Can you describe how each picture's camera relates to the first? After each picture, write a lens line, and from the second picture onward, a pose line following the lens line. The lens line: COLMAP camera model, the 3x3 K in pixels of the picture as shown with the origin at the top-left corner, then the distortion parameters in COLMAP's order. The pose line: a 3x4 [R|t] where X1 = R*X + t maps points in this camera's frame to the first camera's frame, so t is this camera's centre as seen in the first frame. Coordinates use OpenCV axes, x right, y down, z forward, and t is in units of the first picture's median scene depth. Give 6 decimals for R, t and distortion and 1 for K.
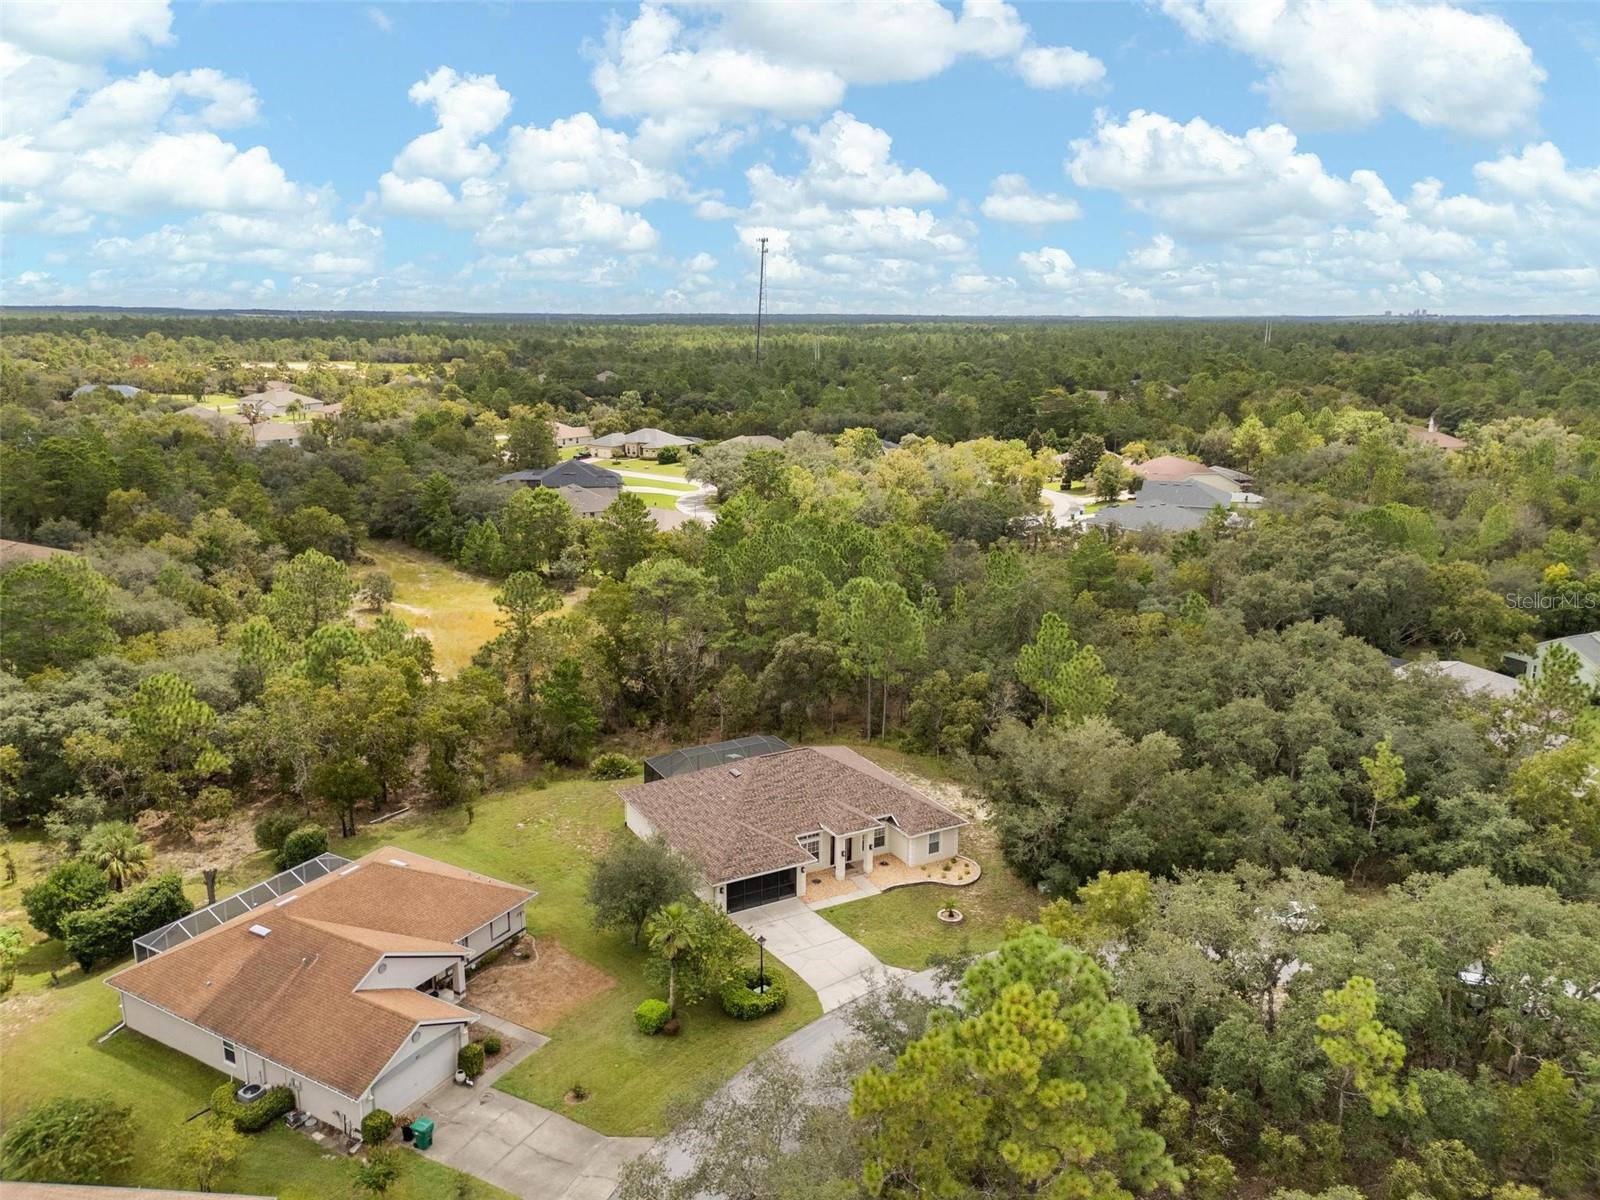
lens RADIAL K [[1174.9, 0, 798.2], [0, 1174.9, 566.8], [0, 0, 1]] dist [0.038676, 0.000099]
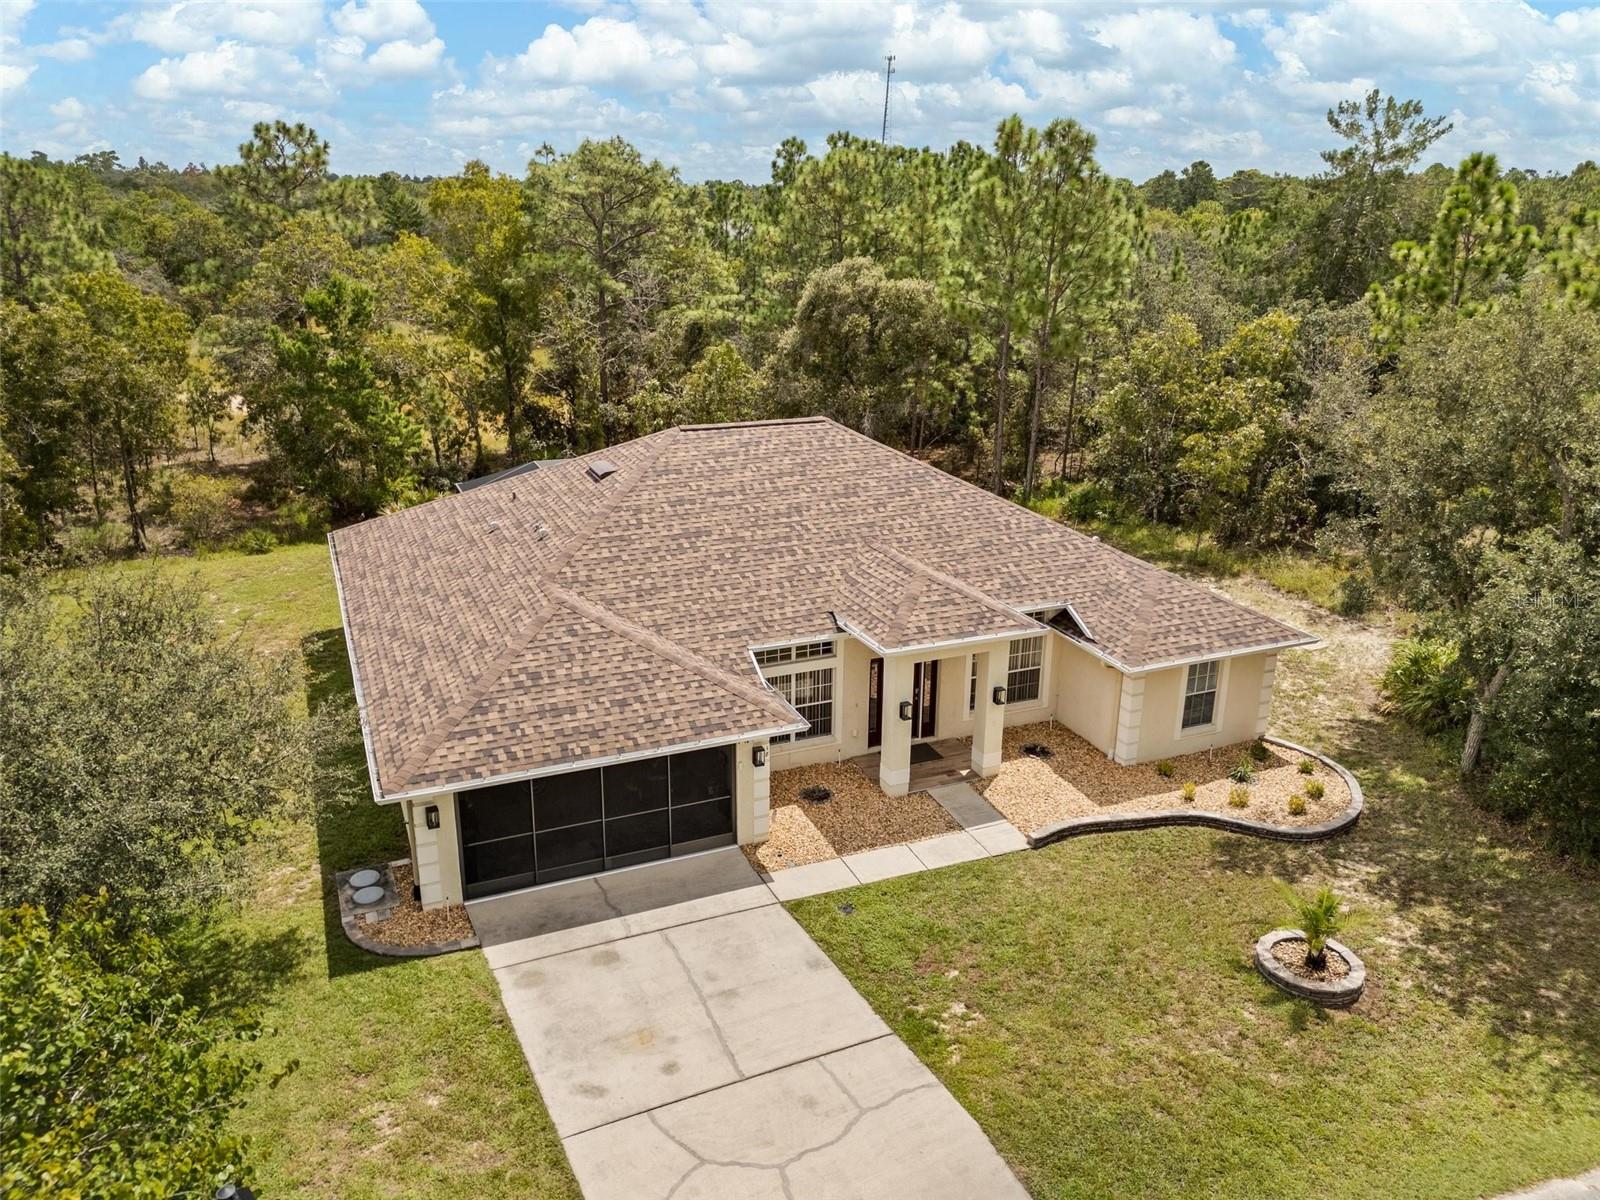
lens RADIAL K [[1174.9, 0, 798.2], [0, 1174.9, 566.8], [0, 0, 1]] dist [0.038676, 0.000099]
pose [[0.994199, 0.033128, -0.102332, 0.040155], [-0.023664, 0.995446, 0.092348, 0.177667], [0.104925, -0.089391, 0.990454, 0.694719]]
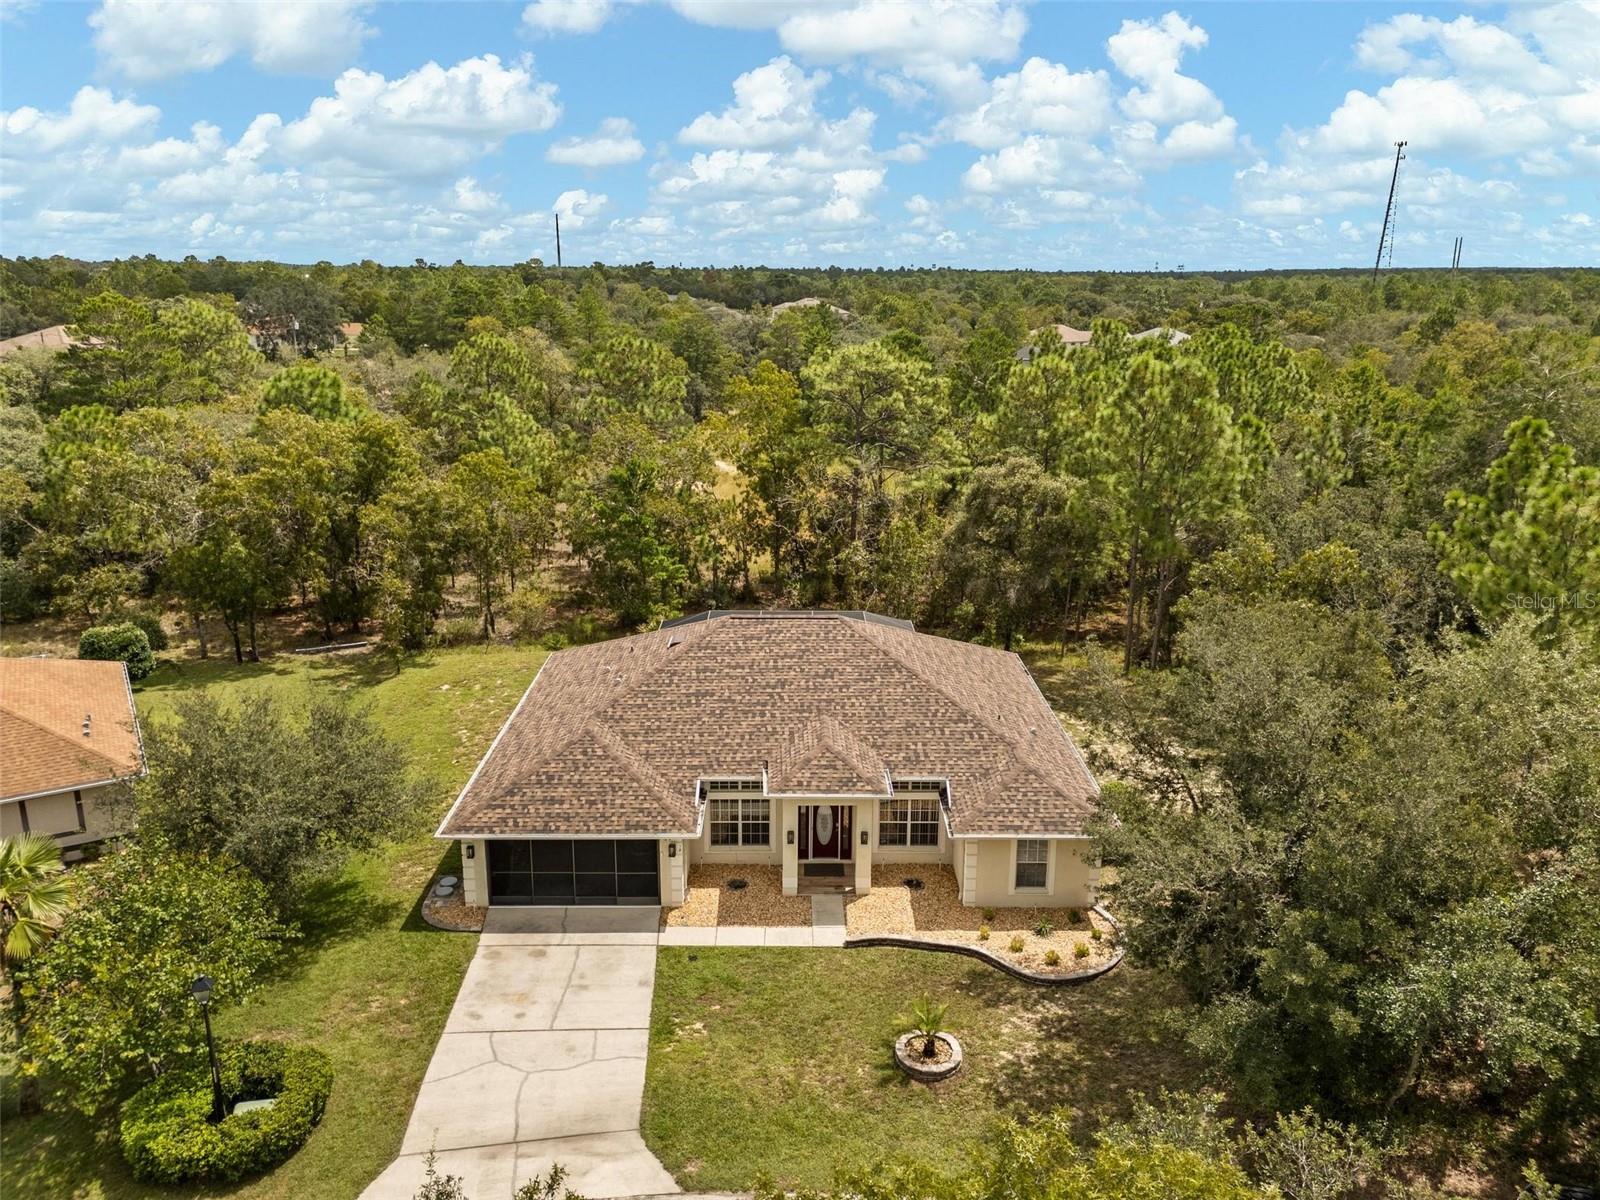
lens RADIAL K [[1174.9, 0, 798.2], [0, 1174.9, 566.8], [0, 0, 1]] dist [0.038676, 0.000099]
pose [[0.875930, 0.108879, -0.469991, 0.236325], [-0.095013, 0.994053, 0.053206, 0.117038], [0.472989, -0.001950, 0.881066, 0.604962]]
